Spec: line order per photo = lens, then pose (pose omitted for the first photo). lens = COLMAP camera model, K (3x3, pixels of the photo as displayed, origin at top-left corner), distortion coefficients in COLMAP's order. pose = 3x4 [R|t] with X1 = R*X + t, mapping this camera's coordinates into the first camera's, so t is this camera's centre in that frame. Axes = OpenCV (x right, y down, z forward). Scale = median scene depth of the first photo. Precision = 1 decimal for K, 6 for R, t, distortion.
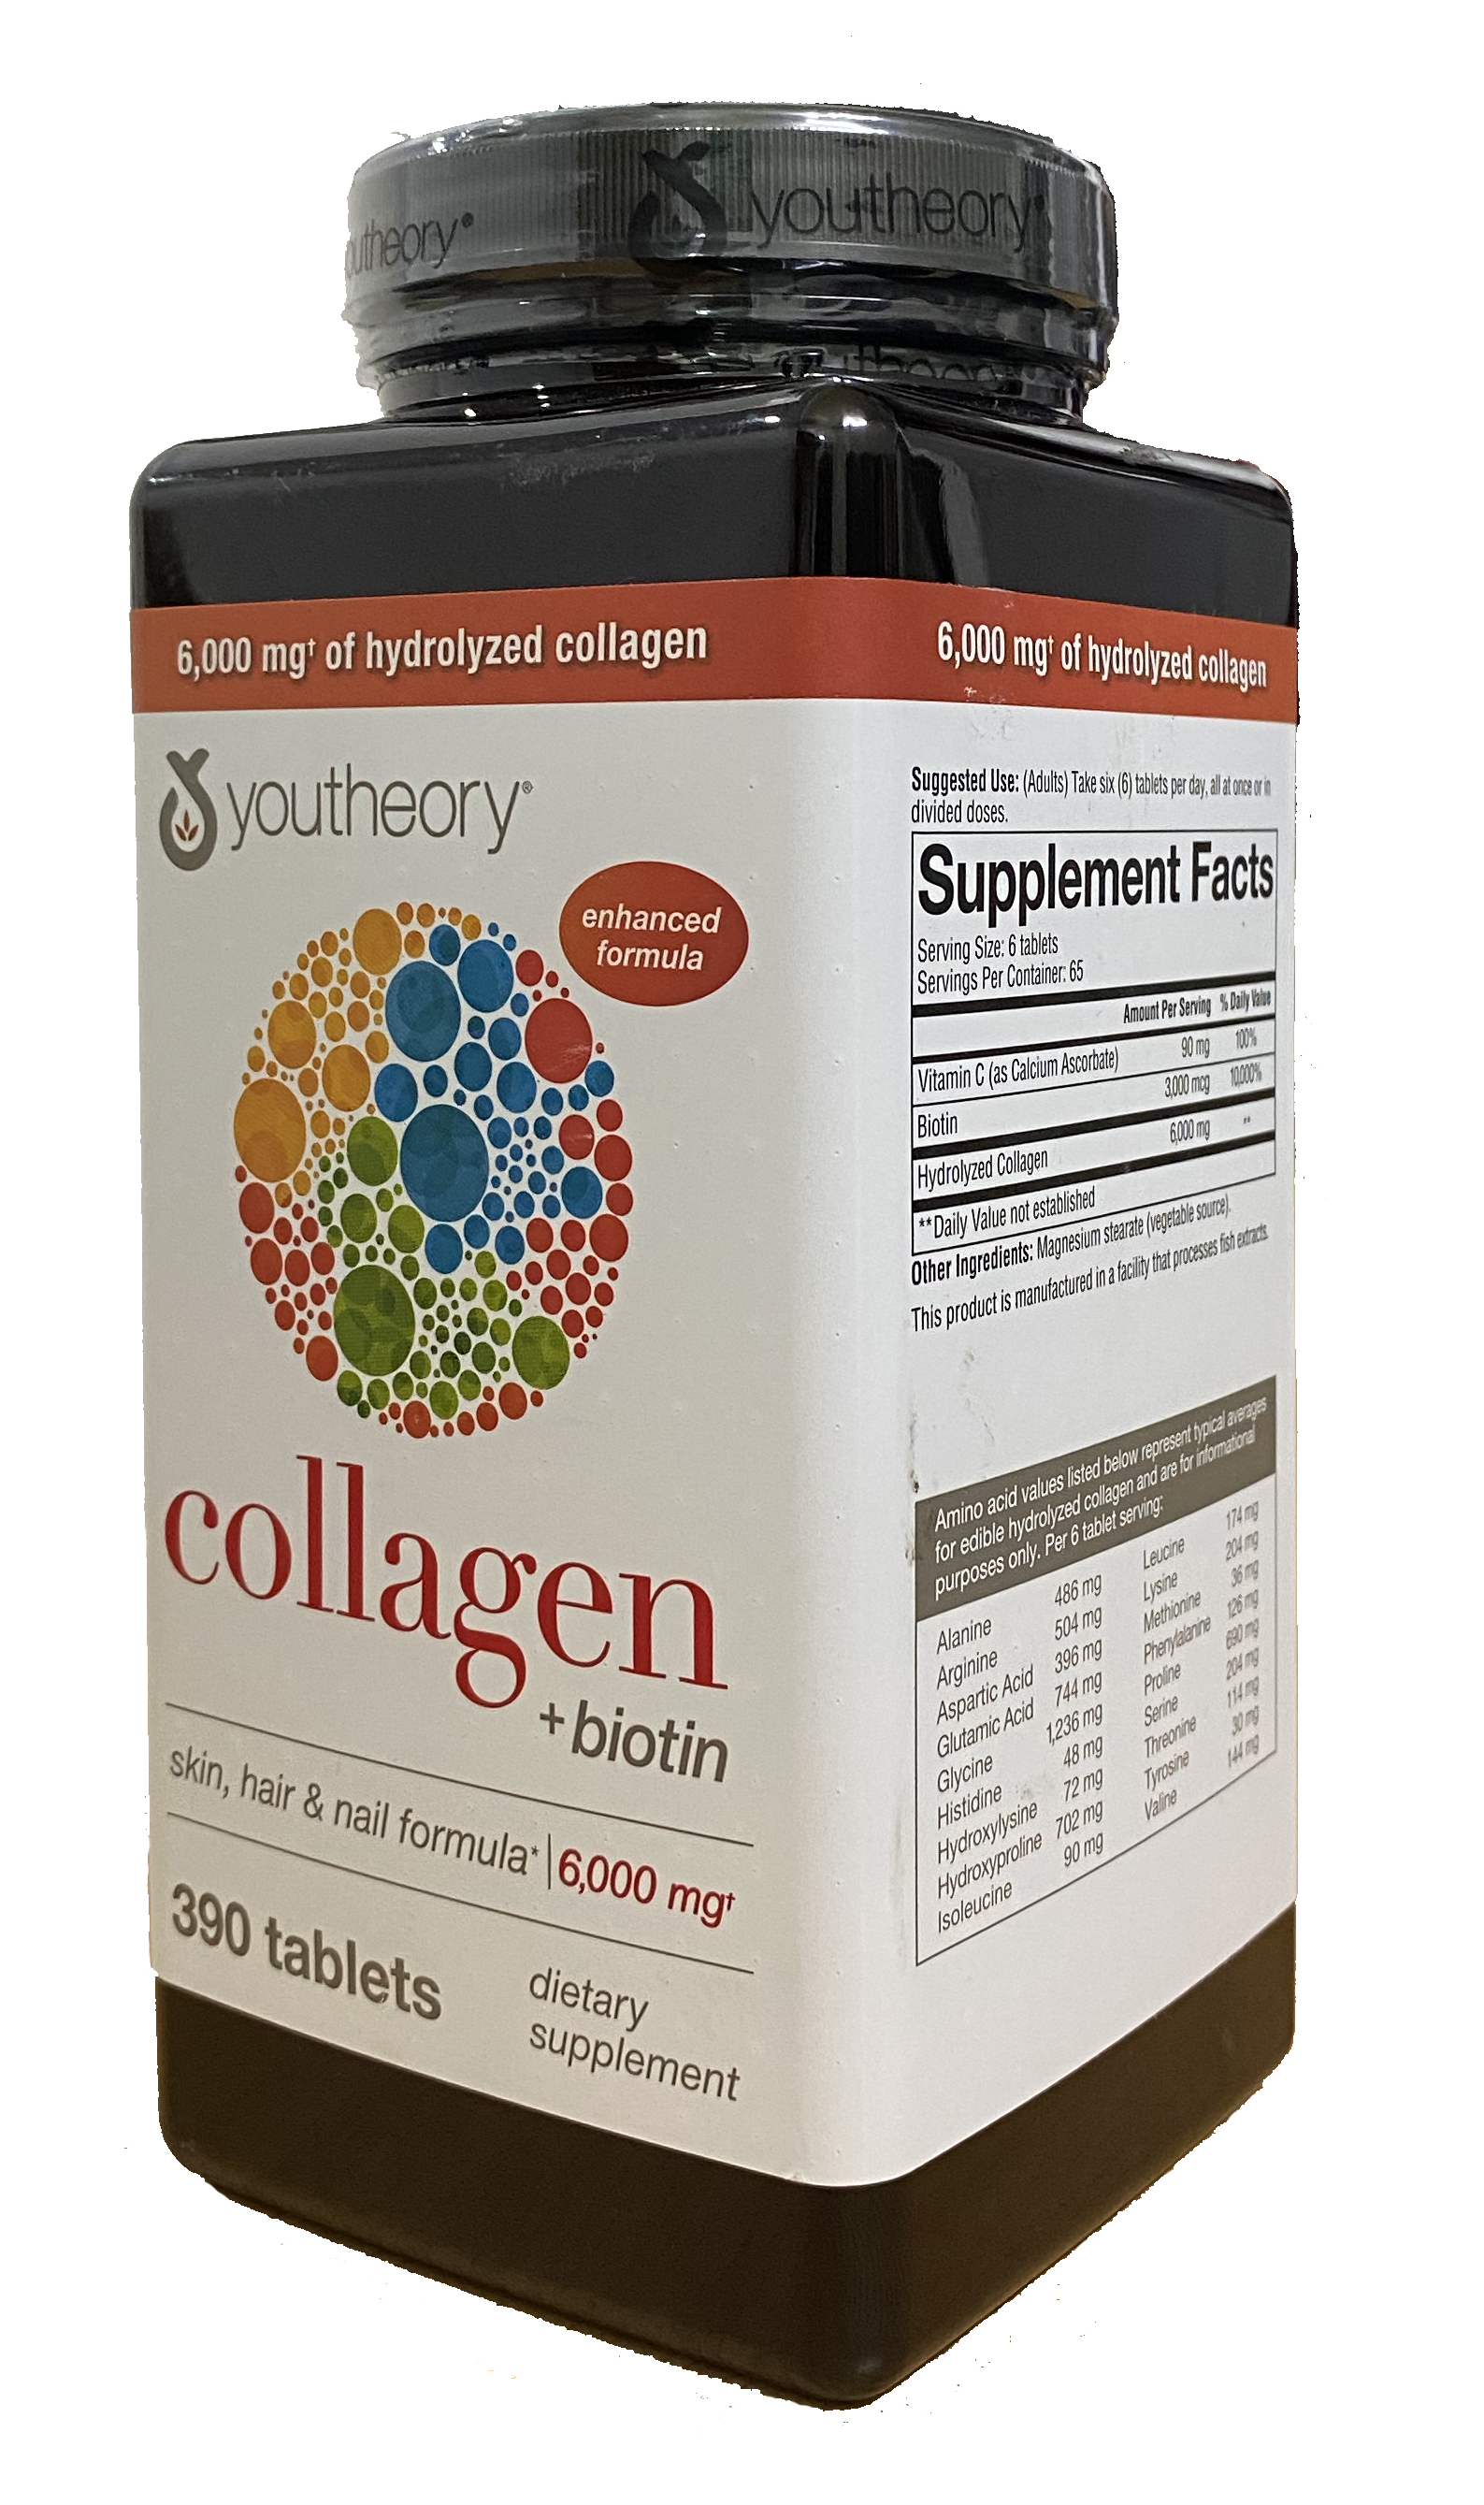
lens RADIAL K [[2895.1, 0, 742.0], [0, 2895.1, 1252.5], [0, 0, 1]] dist [0.107481, -0.004629]
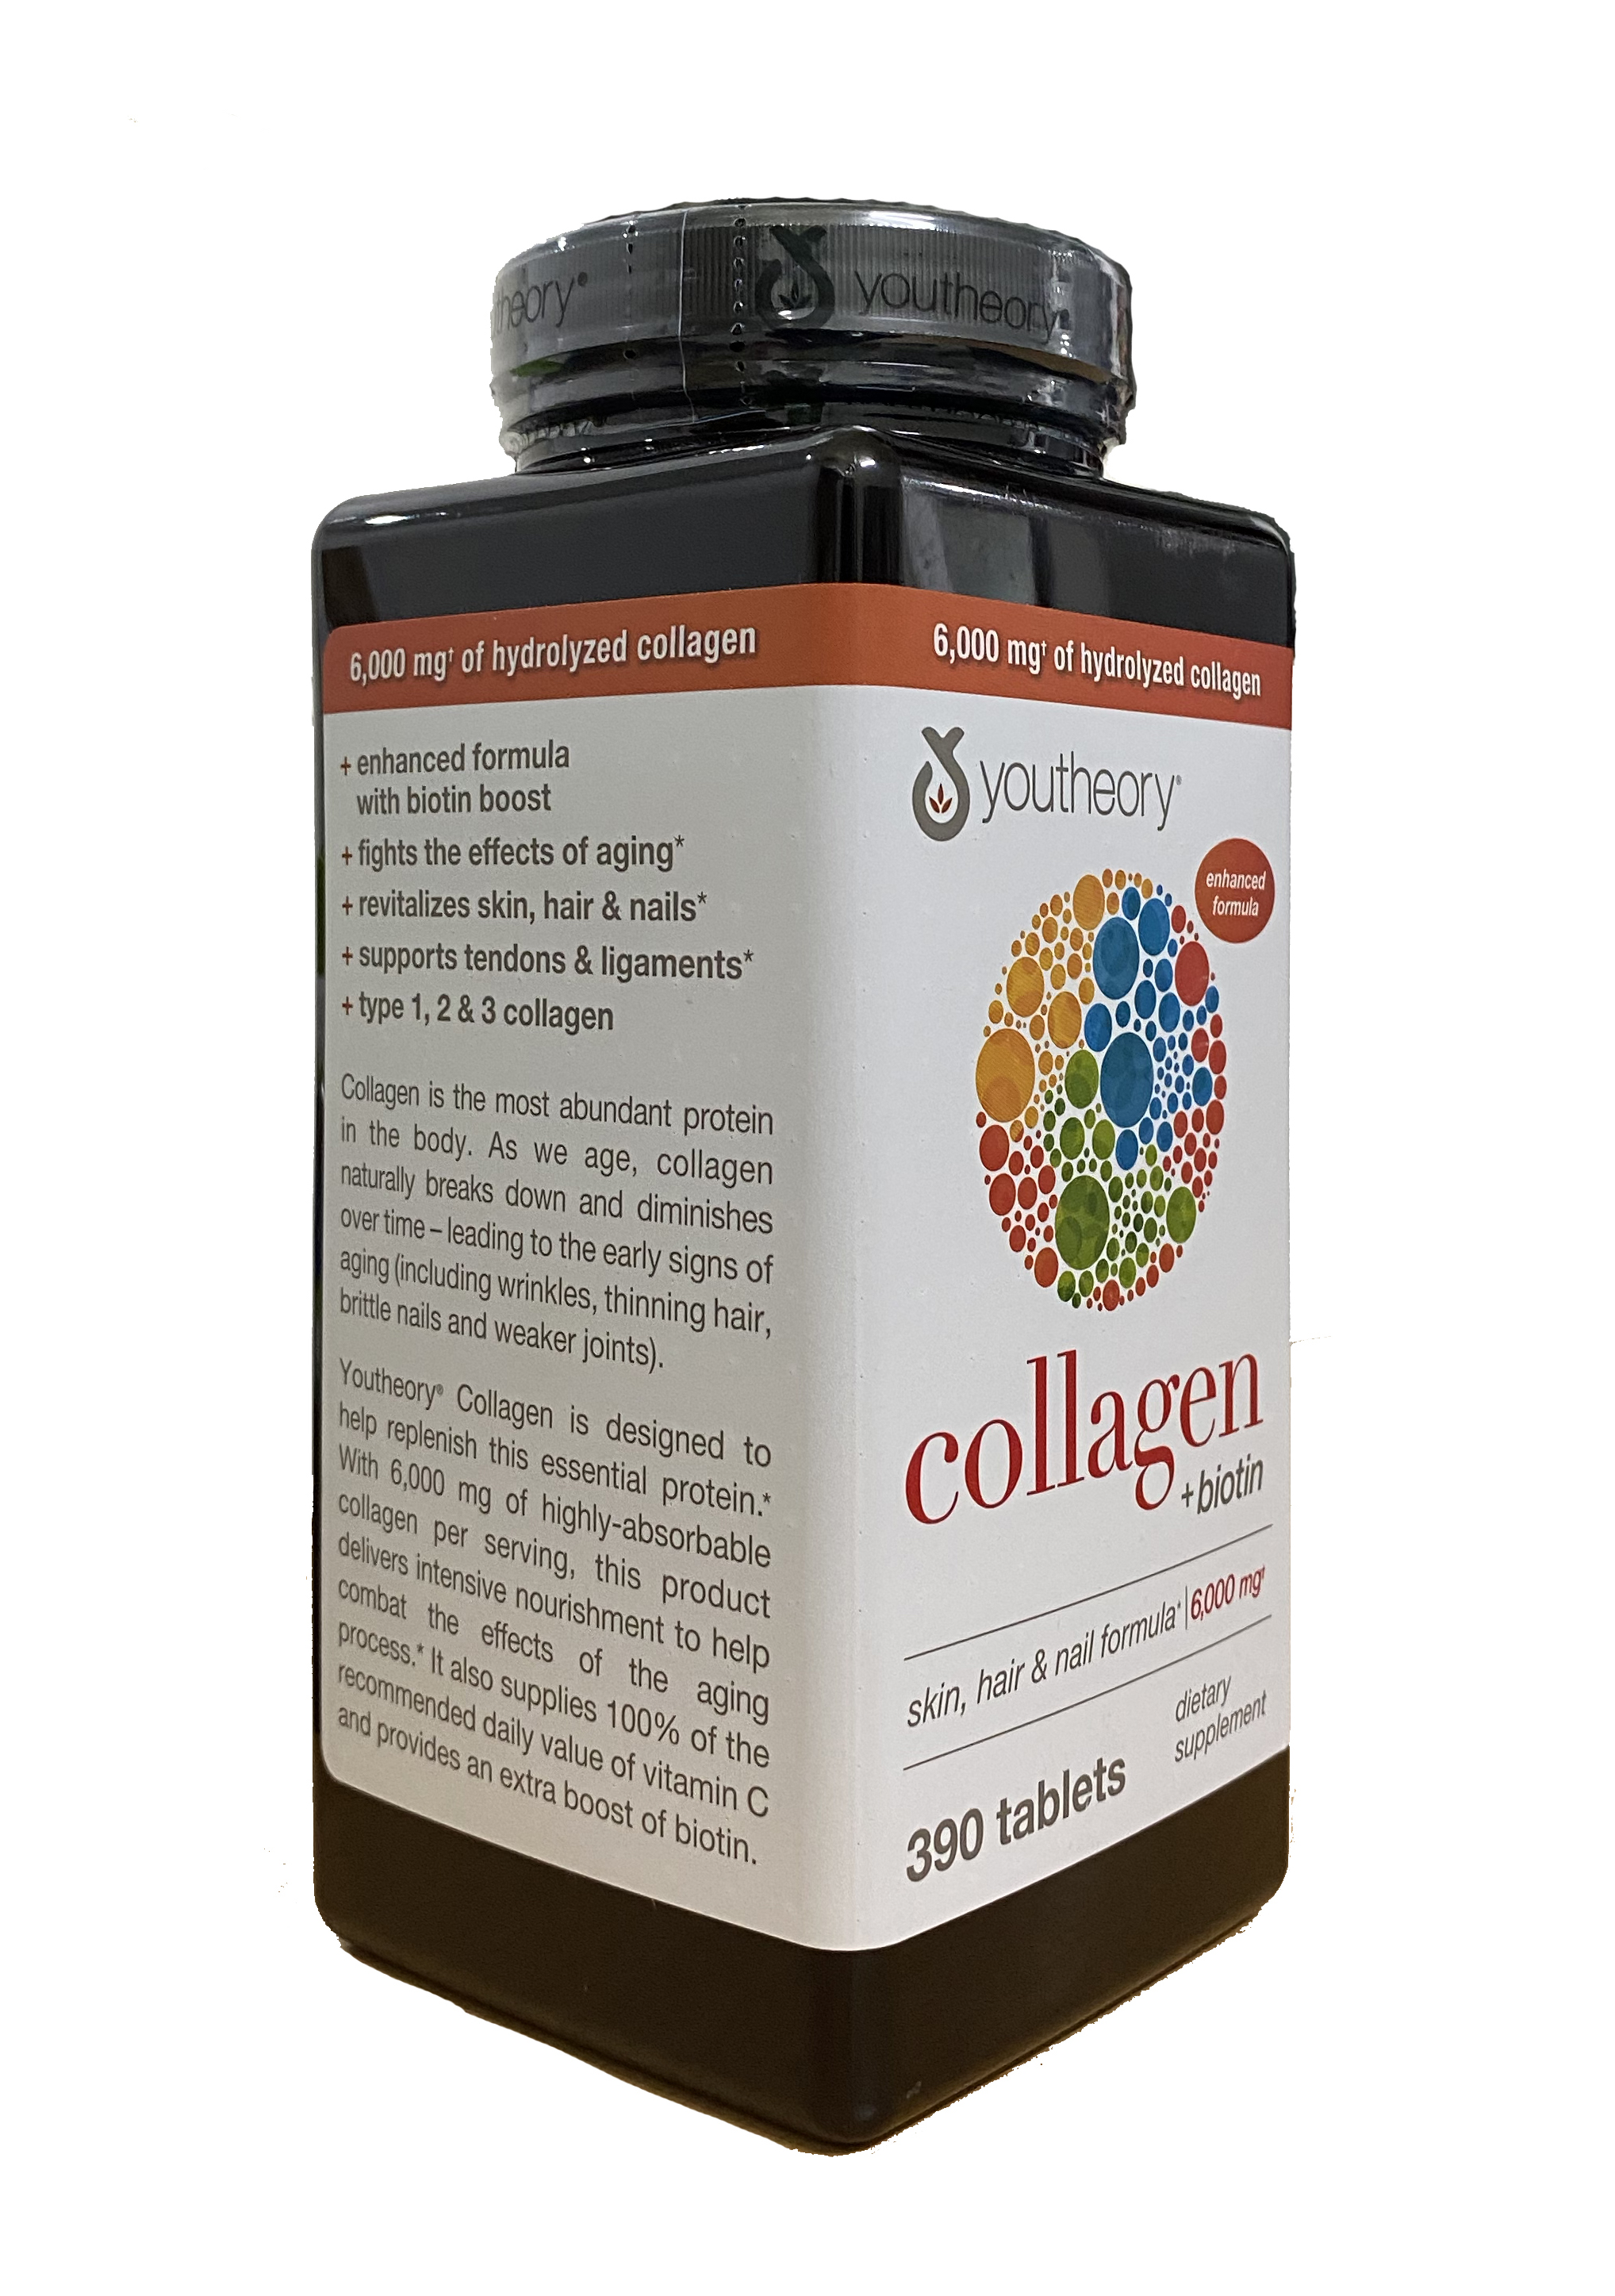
lens RADIAL K [[2612.8, 0, 807.5], [0, 2612.8, 1148.0], [0, 0, 1]] dist [0.149076, 0.003123]
pose [[0.076048, -0.102446, 0.991827, -1.174344], [0.124057, 0.987951, 0.092533, -0.117565], [-0.989357, 0.116006, 0.087840, 0.999748]]
